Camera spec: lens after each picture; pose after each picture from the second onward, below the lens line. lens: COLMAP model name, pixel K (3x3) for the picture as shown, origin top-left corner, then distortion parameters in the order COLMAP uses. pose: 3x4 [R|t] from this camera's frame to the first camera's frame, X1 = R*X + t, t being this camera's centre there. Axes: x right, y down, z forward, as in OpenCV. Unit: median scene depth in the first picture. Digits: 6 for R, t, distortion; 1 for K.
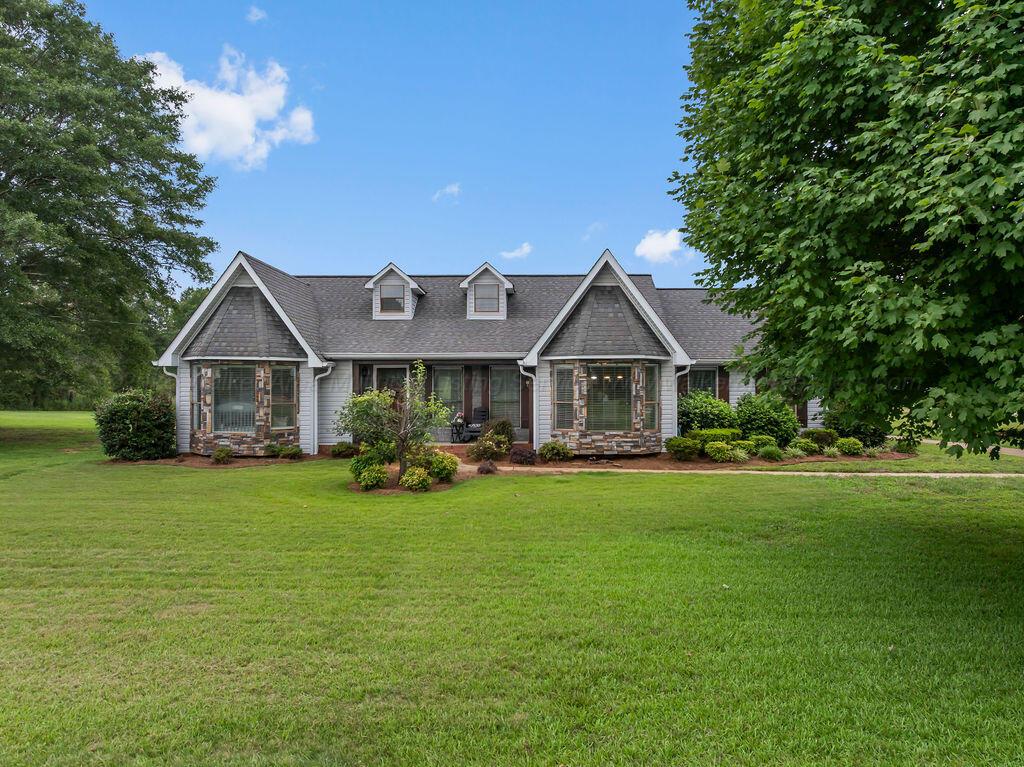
lens RADIAL K [[736.4, 0, 520.6], [0, 736.4, 382.5], [0, 0, 1]] dist [-0.030547, 0.005434]
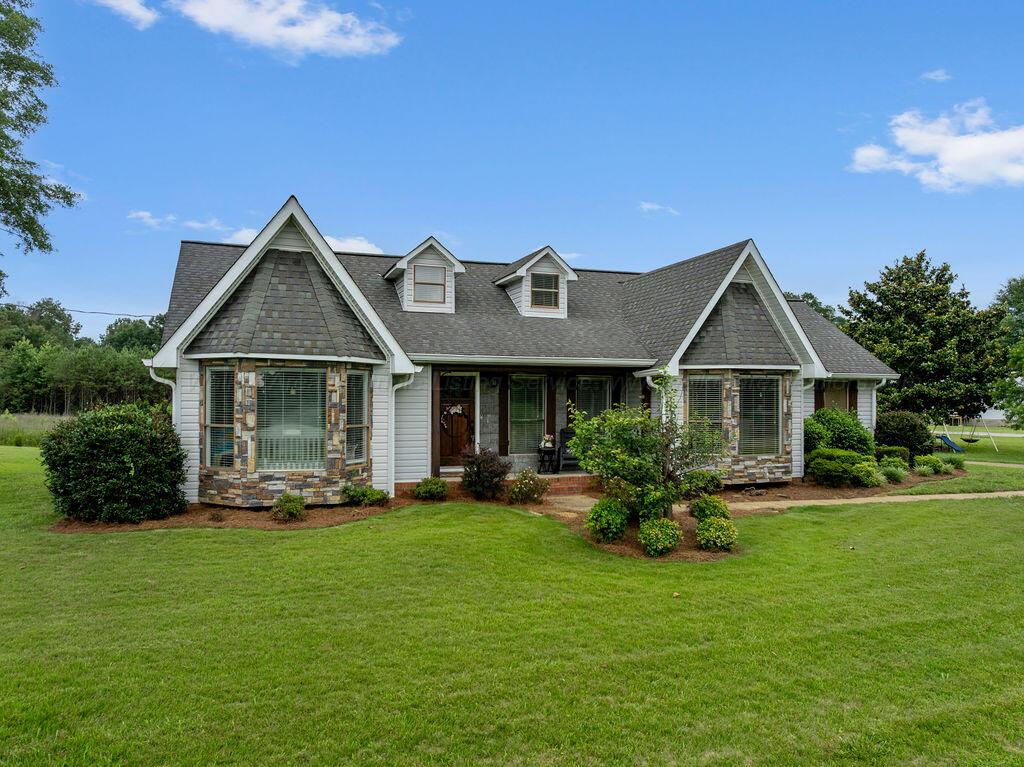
lens RADIAL K [[759.9, 0, 510.8], [0, 759.9, 386.1], [0, 0, 1]] dist [-0.033956, -0.000485]
pose [[0.928923, 0.011047, 0.370109, -0.452520], [-0.008060, 0.999921, -0.009615, -0.002443], [-0.370186, 0.005949, 0.928939, 0.291302]]
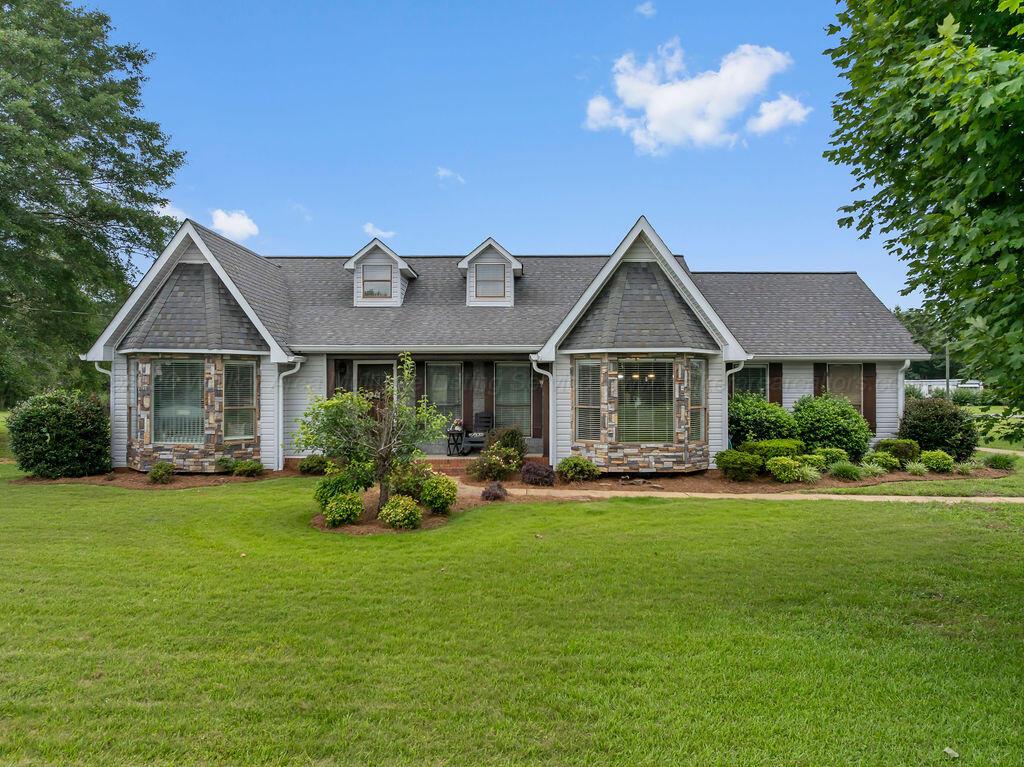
lens RADIAL K [[723.3, 0, 512.0], [0, 723.3, 383.5], [0, 0, 1]] dist [-0.033714, 0.001119]
pose [[0.999993, 0.002104, -0.003219, -0.021481], [-0.002099, 0.999997, 0.001540, 0.000436], [0.003222, -0.001533, 0.999994, 0.209515]]
